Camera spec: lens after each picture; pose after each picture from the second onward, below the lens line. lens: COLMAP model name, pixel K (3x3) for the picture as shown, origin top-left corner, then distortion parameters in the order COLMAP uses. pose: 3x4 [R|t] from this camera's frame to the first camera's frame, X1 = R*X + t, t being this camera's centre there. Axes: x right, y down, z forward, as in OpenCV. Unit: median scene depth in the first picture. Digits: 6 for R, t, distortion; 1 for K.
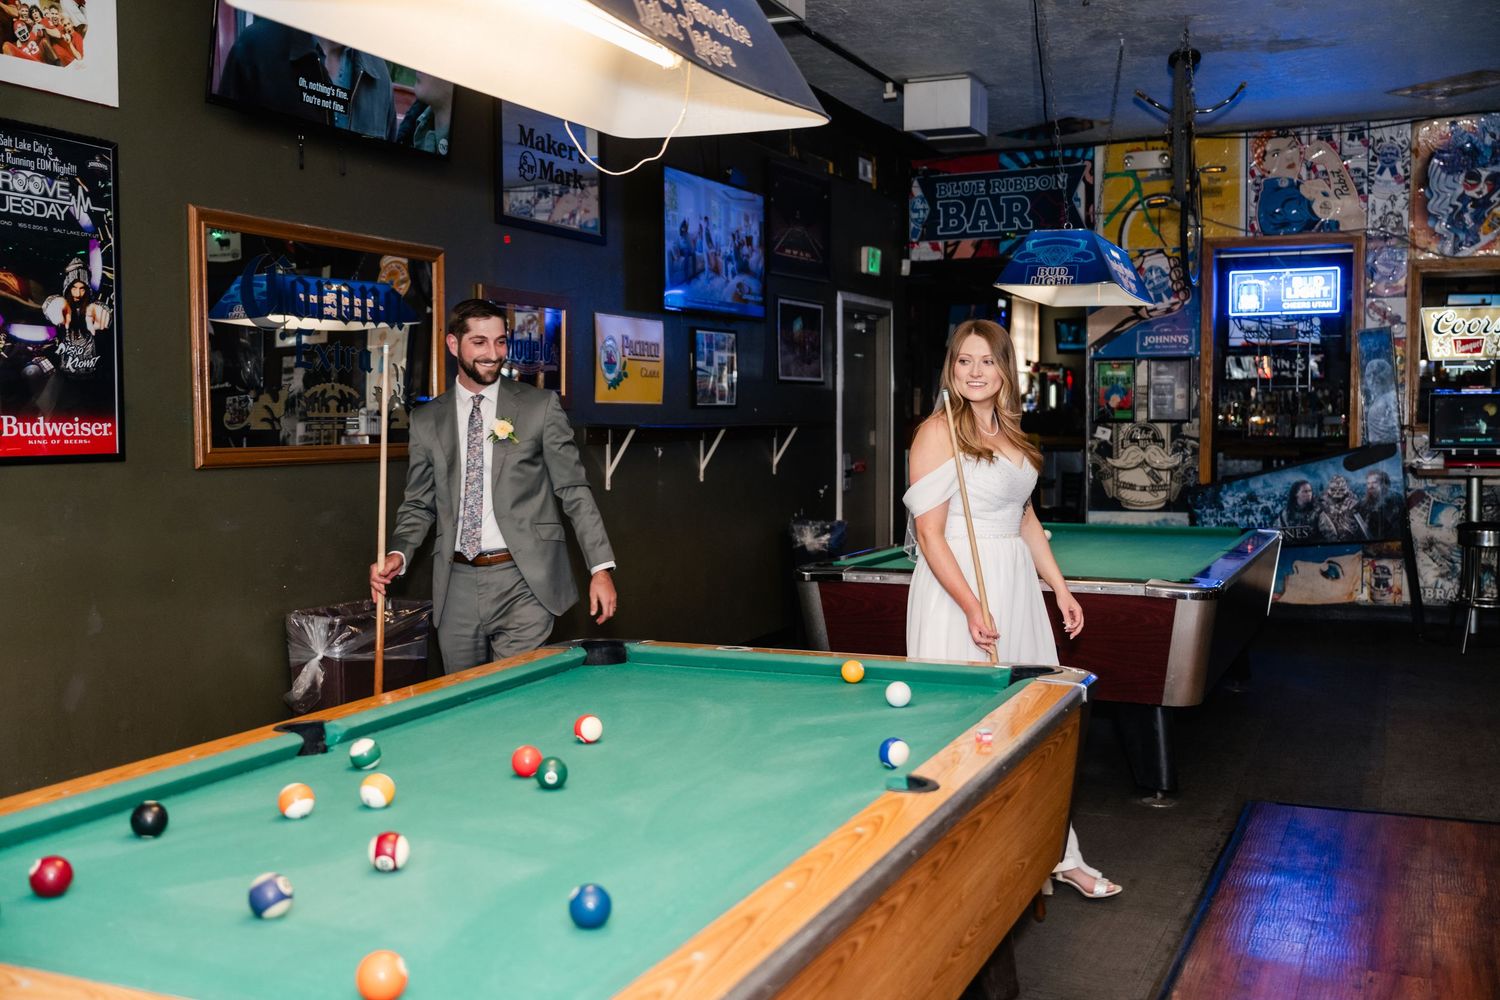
lens RADIAL K [[1503.7, 0, 772.4], [0, 1503.7, 508.6], [0, 0, 1]] dist [-0.017841, 0.026024]
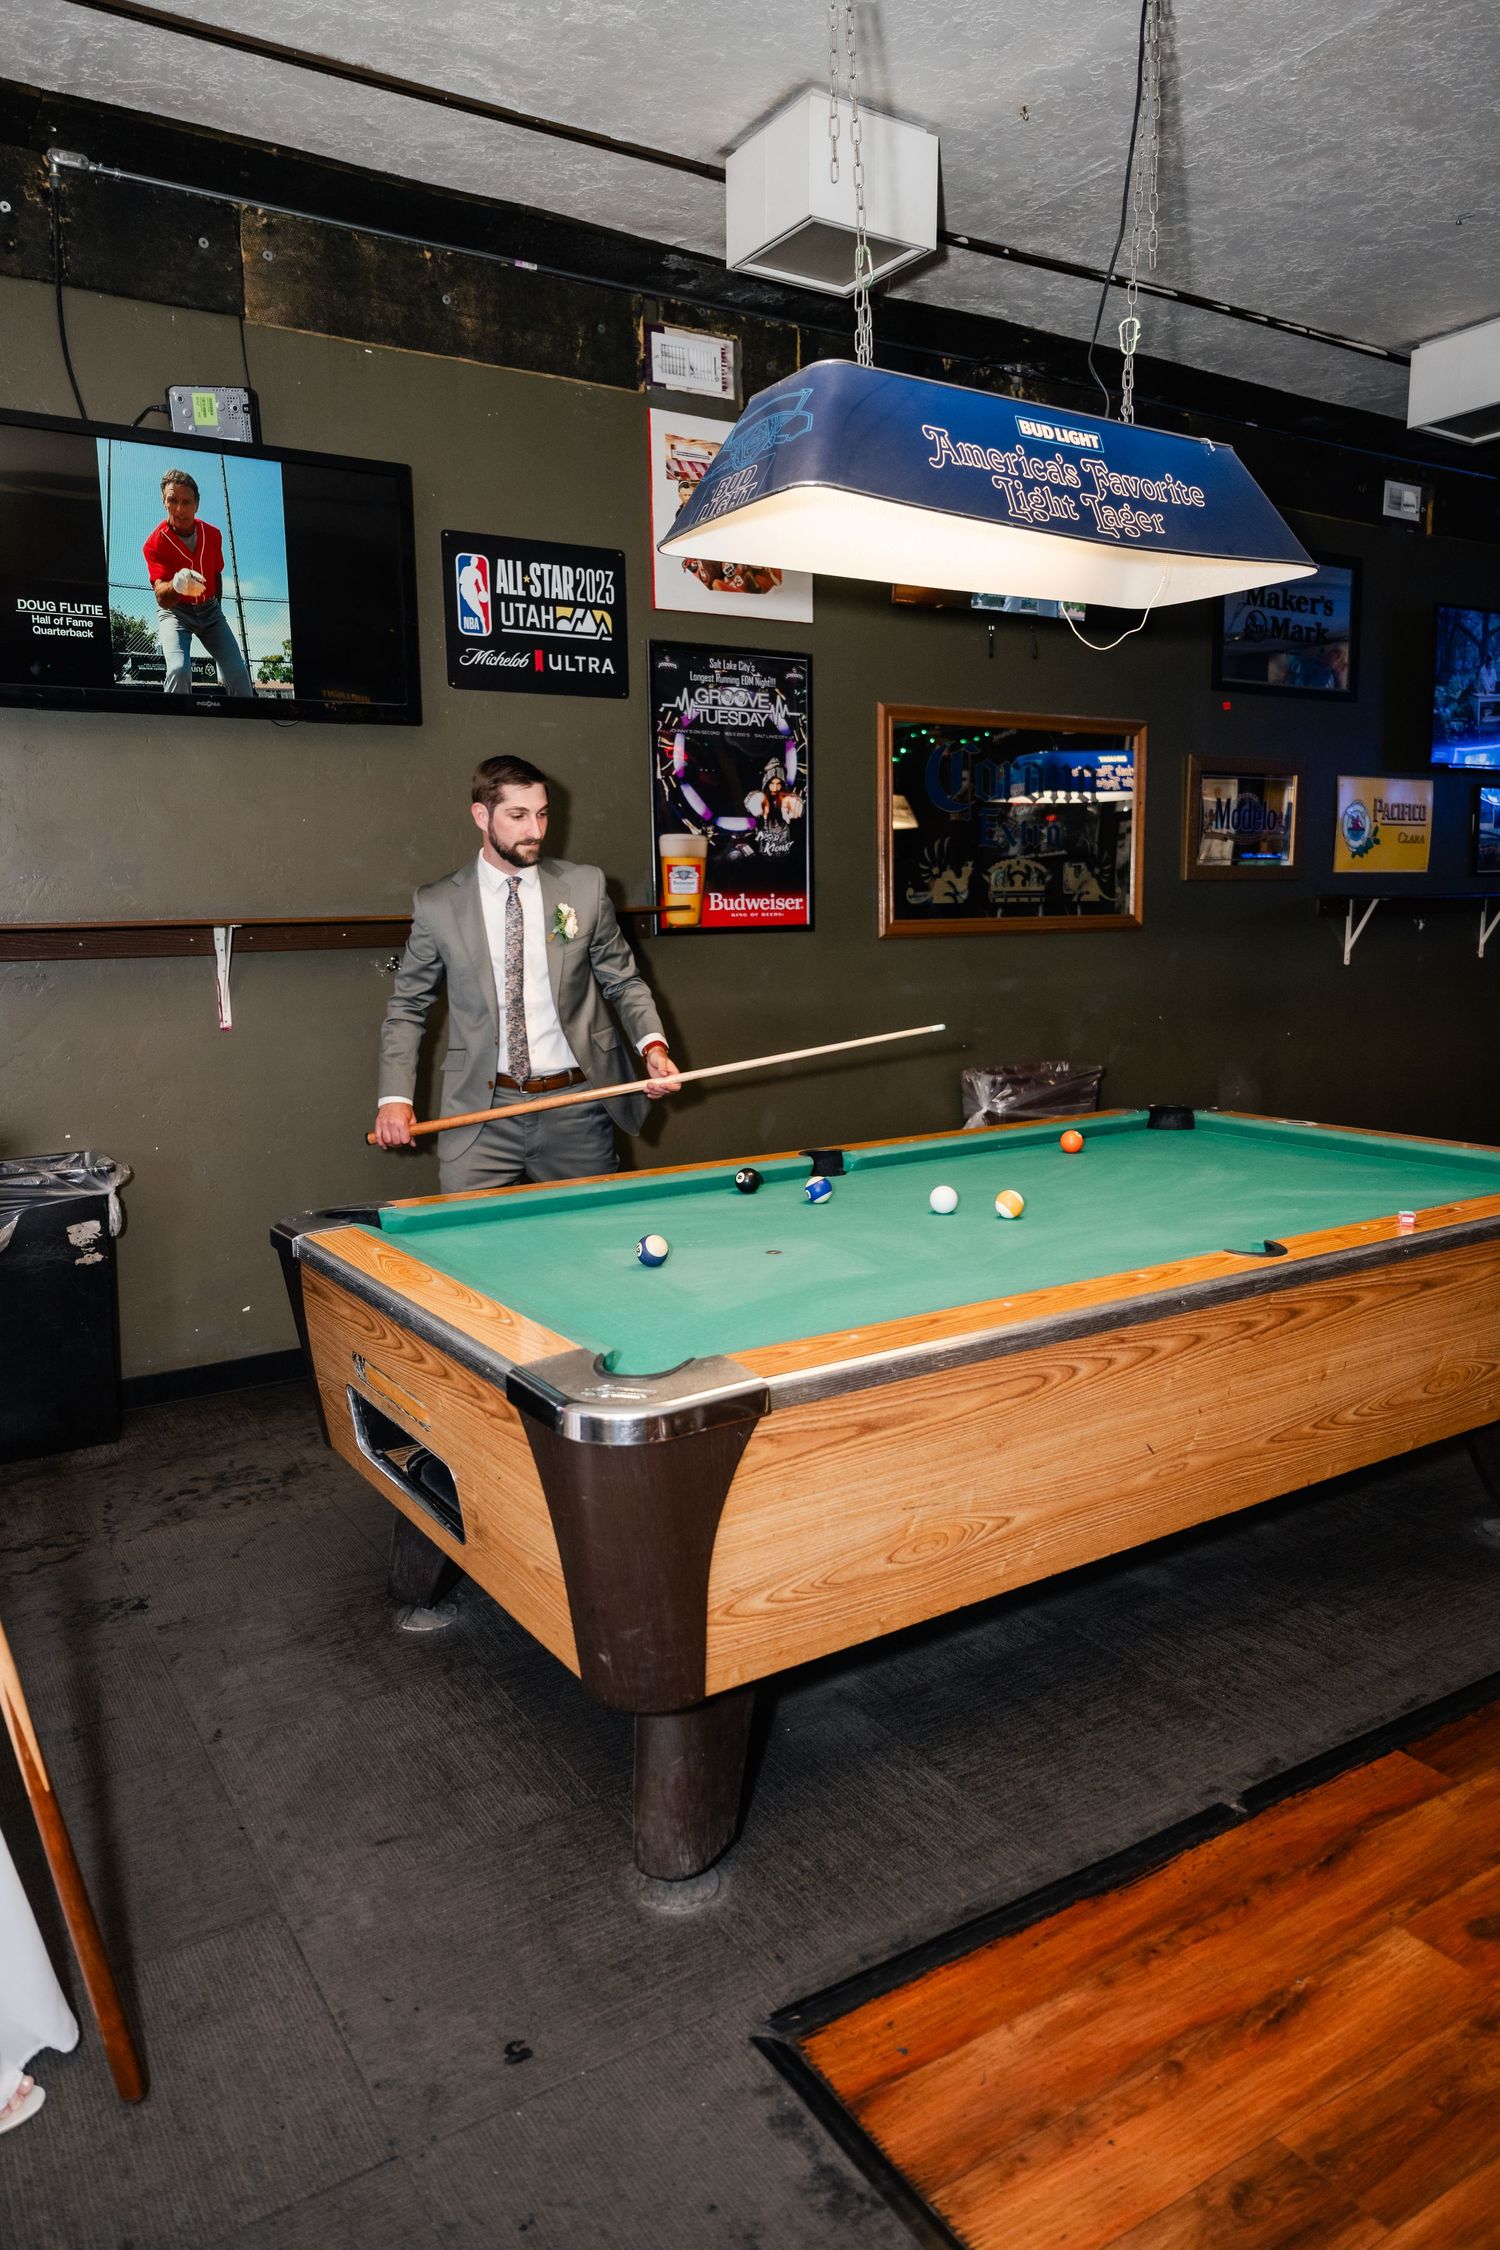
lens RADIAL K [[1520.9, 0, 759.4], [0, 1520.9, 1128.4], [0, 0, 1]] dist [-0.003404, -0.002947]
pose [[0.823686, 0.073136, -0.562310, 0.134429], [-0.020514, 0.994842, 0.099342, 0.002912], [0.566675, -0.070292, 0.820937, -0.007741]]
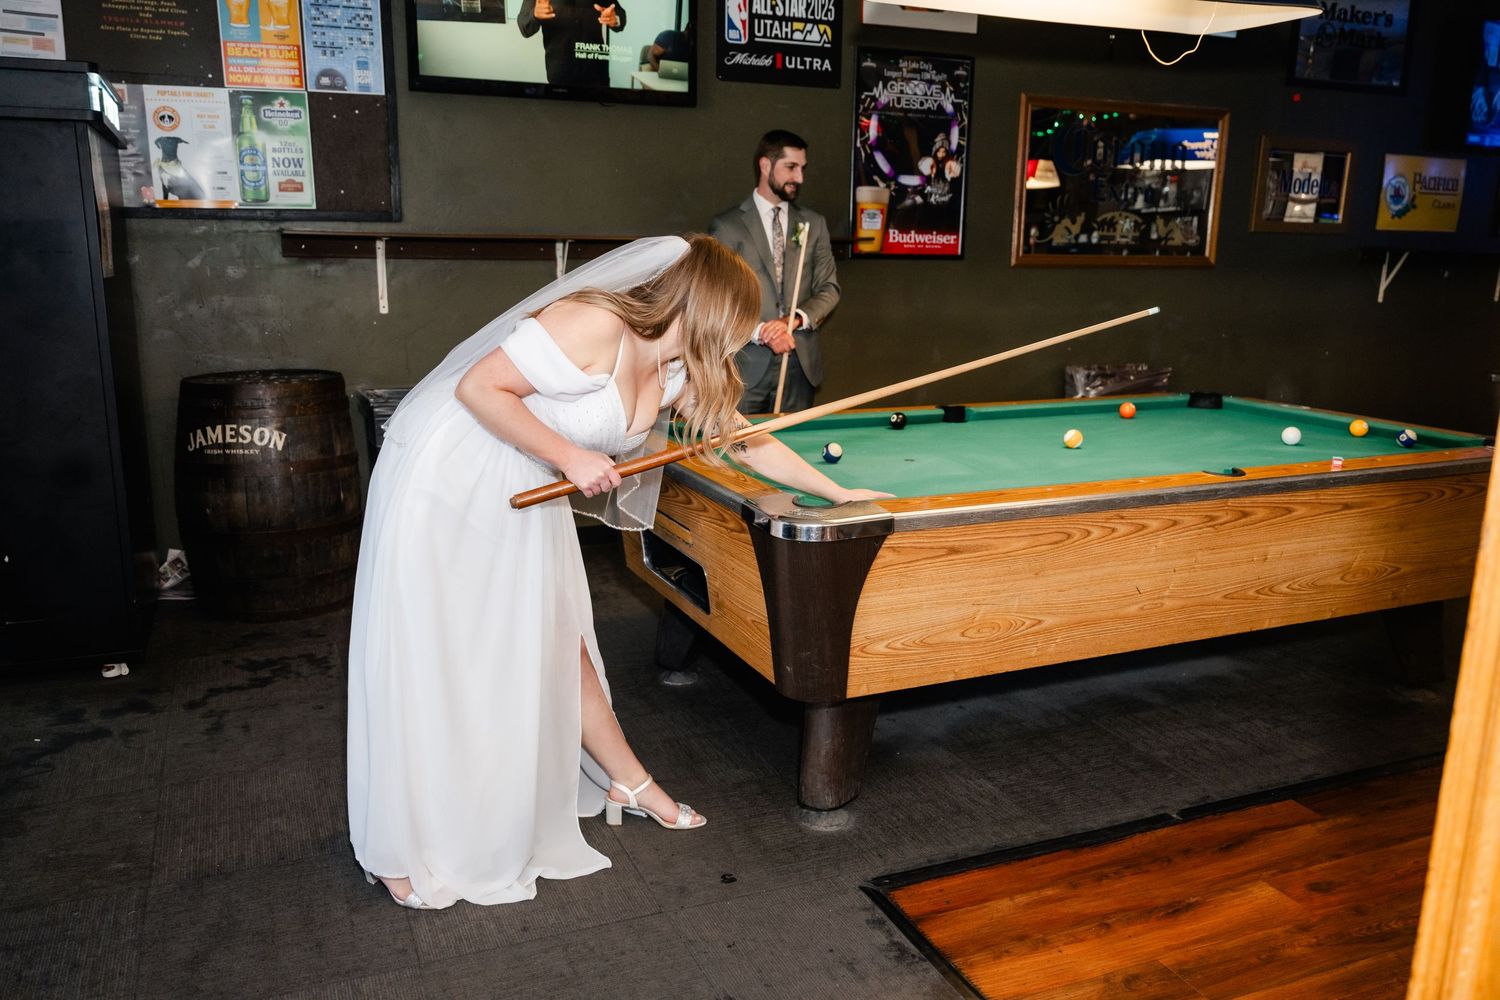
lens RADIAL K [[1185.3, 0, 747.8], [0, 1185.3, 514.2], [0, 0, 1]] dist [-0.013827, 0.013538]
pose [[0.725687, 0.168395, -0.667100, 0.193613], [-0.058734, 0.981209, 0.183793, 0.010861], [0.685514, -0.094195, 0.721940, -0.076744]]
